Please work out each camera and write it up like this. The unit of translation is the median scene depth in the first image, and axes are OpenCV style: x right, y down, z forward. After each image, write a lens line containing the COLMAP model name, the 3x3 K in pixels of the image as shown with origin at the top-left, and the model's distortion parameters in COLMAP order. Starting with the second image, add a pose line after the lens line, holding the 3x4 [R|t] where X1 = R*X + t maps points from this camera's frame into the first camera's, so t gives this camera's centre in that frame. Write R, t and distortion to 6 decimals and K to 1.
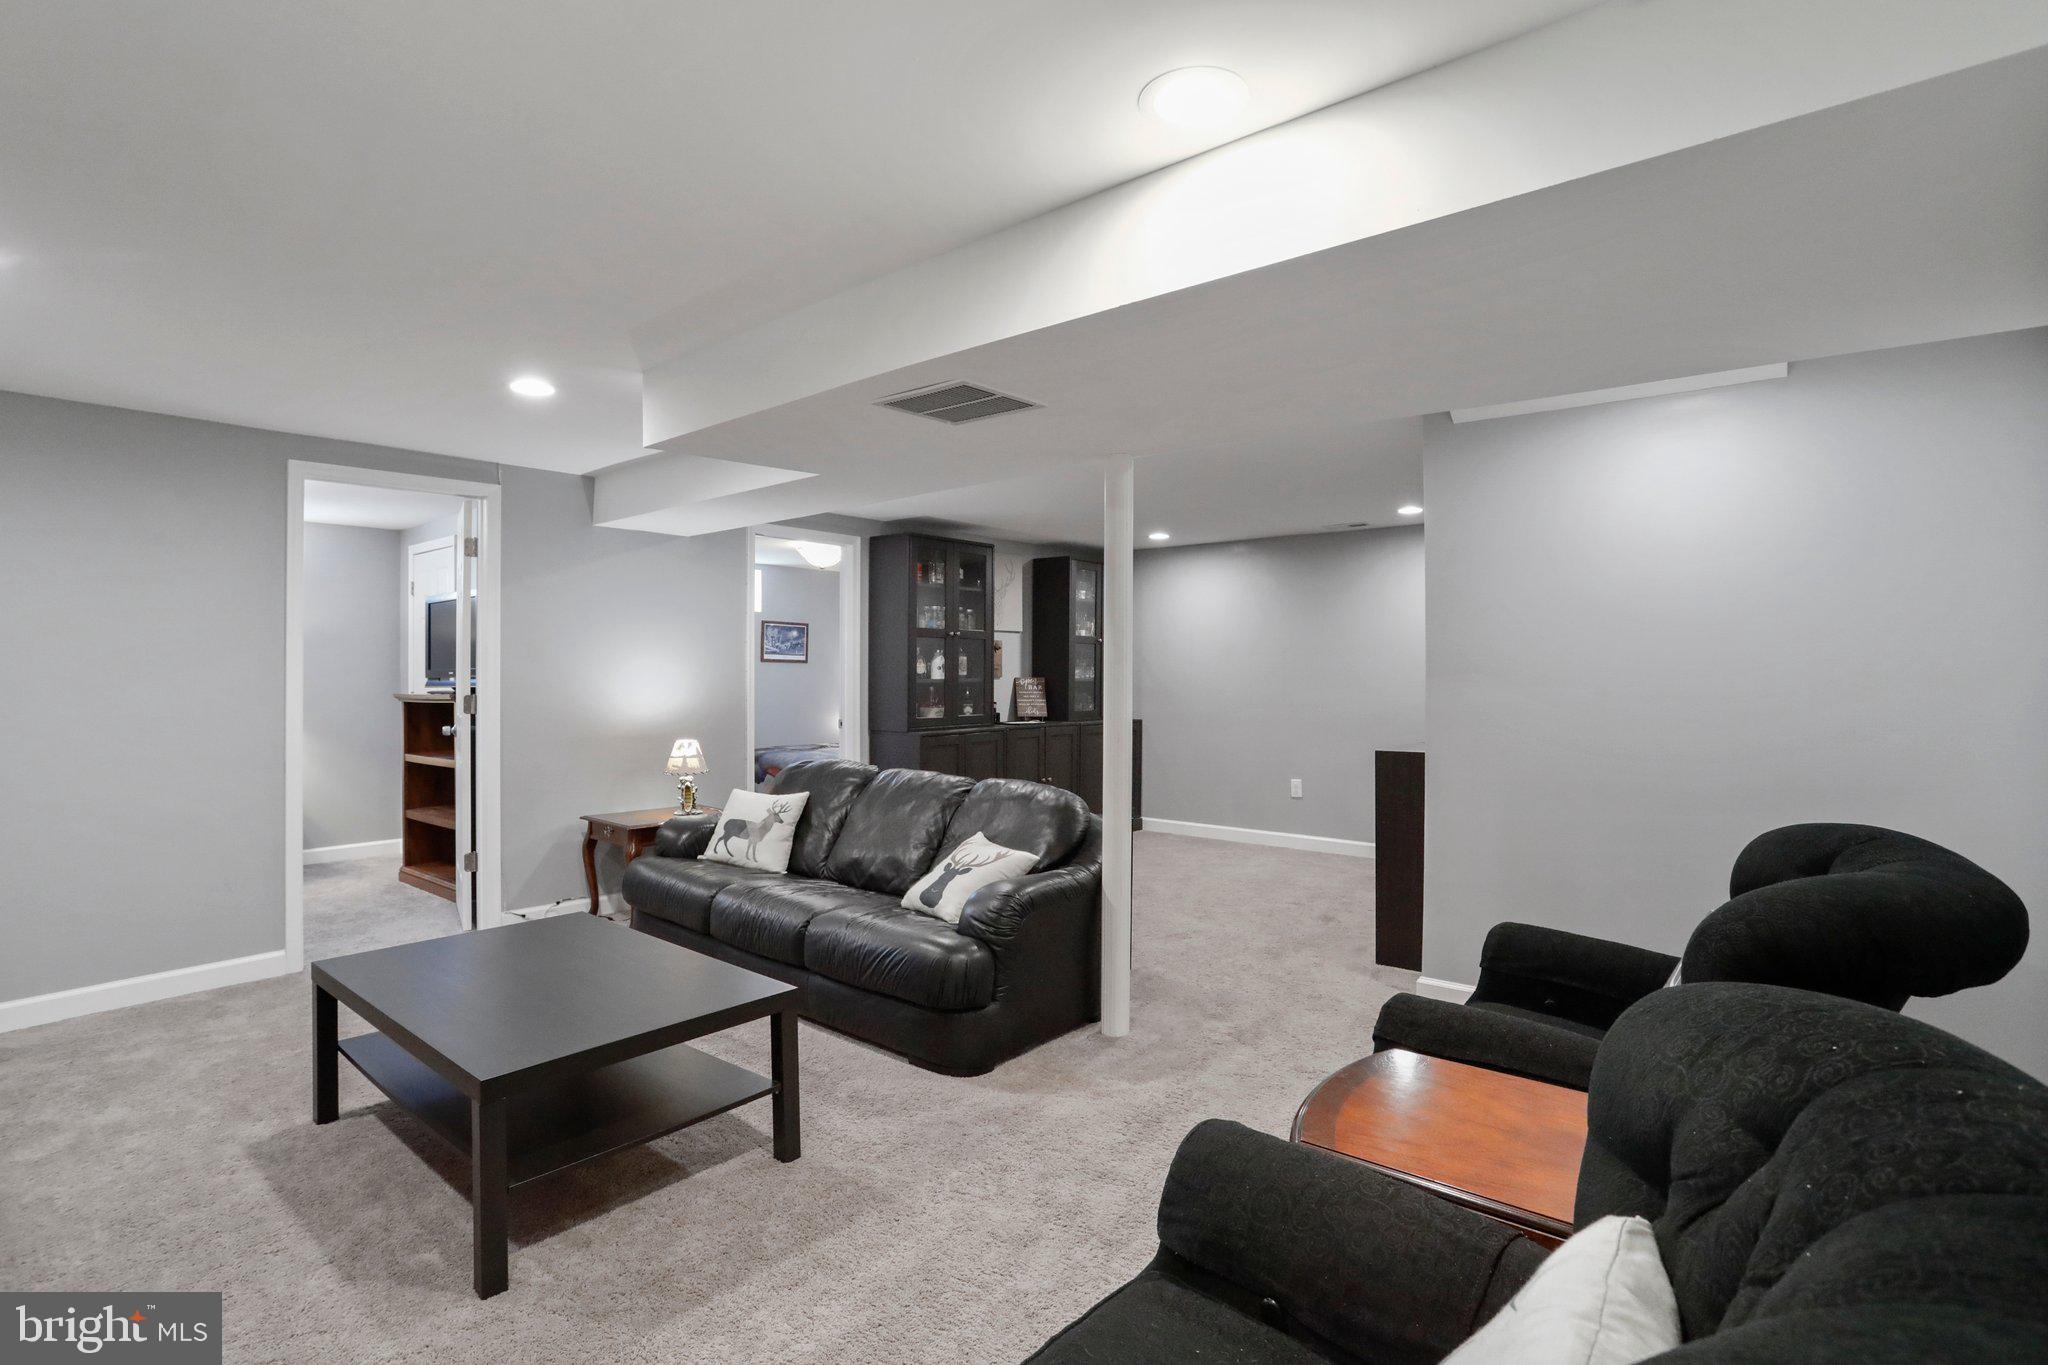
lens RADIAL K [[993.0, 0, 1016.5], [0, 993.0, 669.0], [0, 0, 1]] dist [-0.059981, 0.033096]
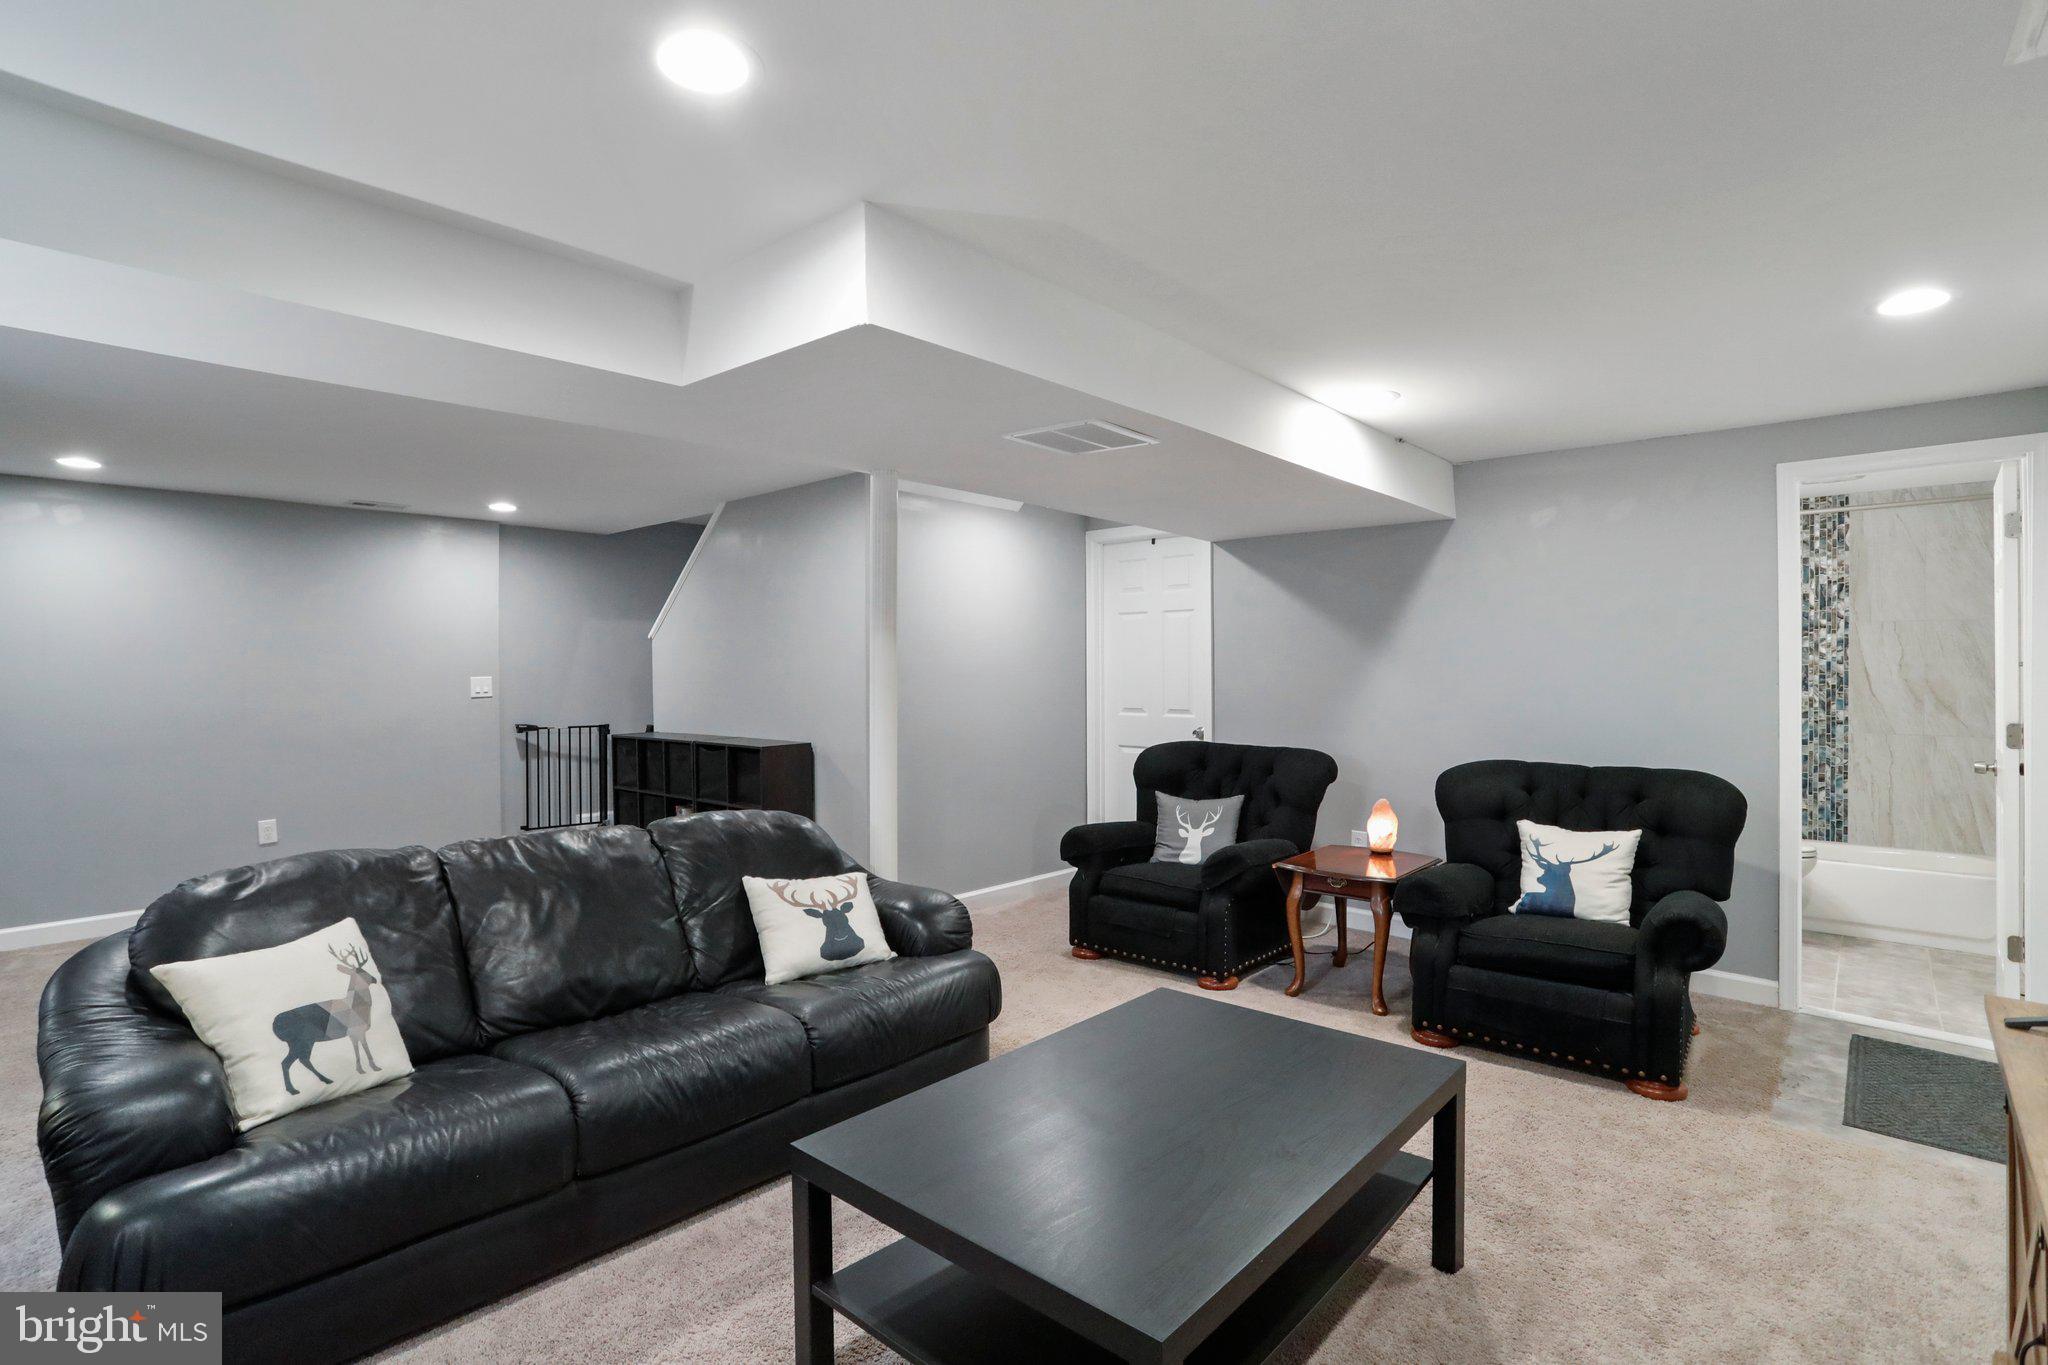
lens RADIAL K [[993.0, 0, 1016.5], [0, 993.0, 669.0], [0, 0, 1]] dist [-0.059981, 0.033096]
pose [[0.018252, -0.000260, 0.999833, -0.742645], [0.003289, 0.999995, 0.000200, -0.005546], [-0.999828, 0.003284, 0.018252, 0.667665]]
